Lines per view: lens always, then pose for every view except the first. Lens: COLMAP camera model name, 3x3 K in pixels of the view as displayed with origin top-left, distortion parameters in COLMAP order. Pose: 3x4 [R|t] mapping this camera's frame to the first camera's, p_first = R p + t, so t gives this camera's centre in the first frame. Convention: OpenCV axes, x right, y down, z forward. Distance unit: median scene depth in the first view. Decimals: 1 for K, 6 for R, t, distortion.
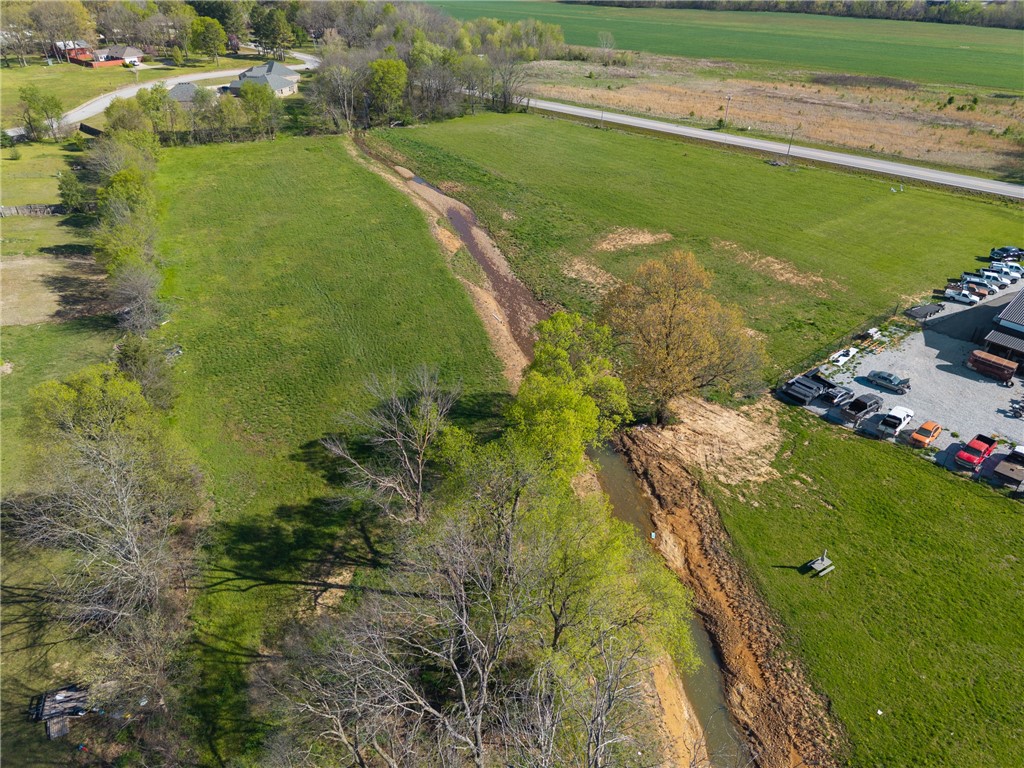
lens RADIAL K [[685.5, 0, 506.8], [0, 685.5, 379.4], [0, 0, 1]] dist [0.024491, -0.022166]
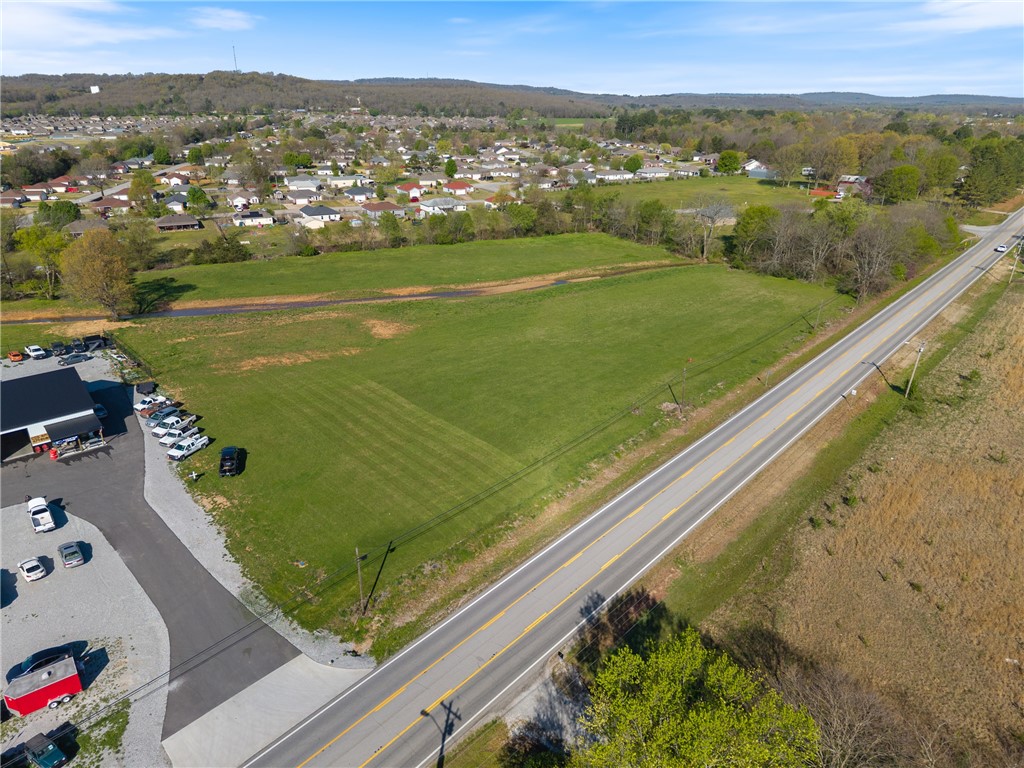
lens RADIAL K [[685.5, 0, 512.2], [0, 685.5, 382.0], [0, 0, 1]] dist [0.024491, -0.022166]
pose [[0.040947, 0.375051, -0.926100, 1.250177], [-0.534813, 0.791147, 0.296751, -0.570211], [0.843977, 0.483139, 0.232977, 0.924756]]
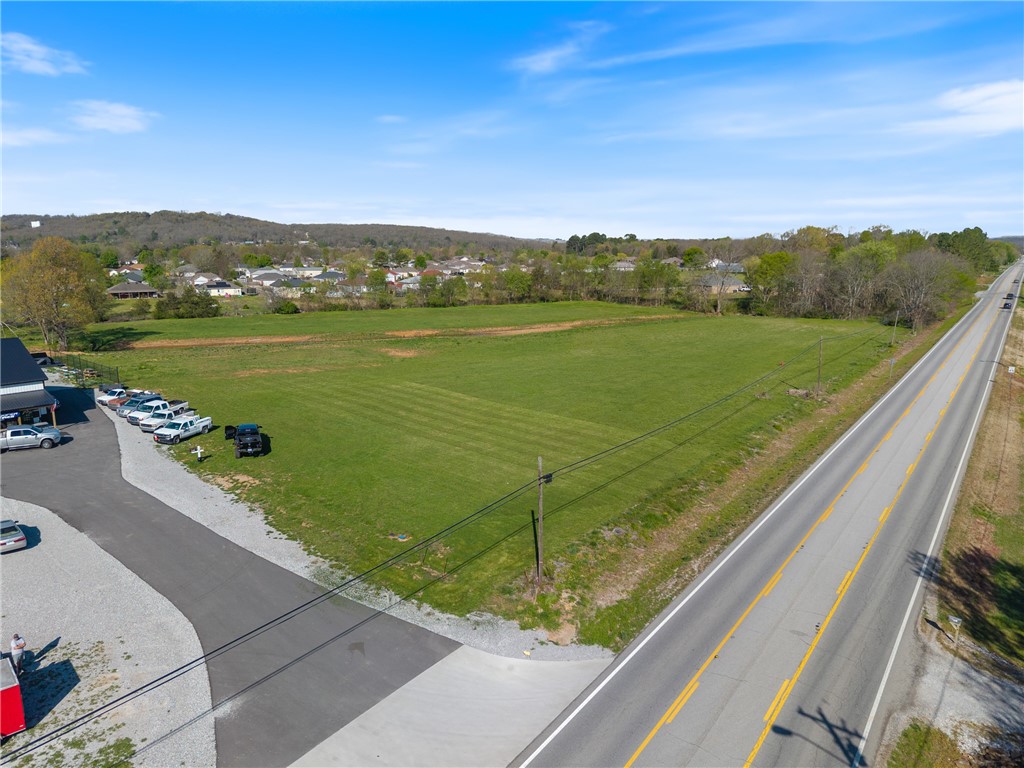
lens RADIAL K [[685.5, 0, 512.0], [0, 685.5, 380.5], [0, 0, 1]] dist [0.024491, -0.022166]
pose [[0.129530, 0.186084, -0.973958, 1.110353], [-0.528420, 0.844092, 0.090996, -0.329378], [0.839043, 0.502873, 0.207666, 0.918156]]
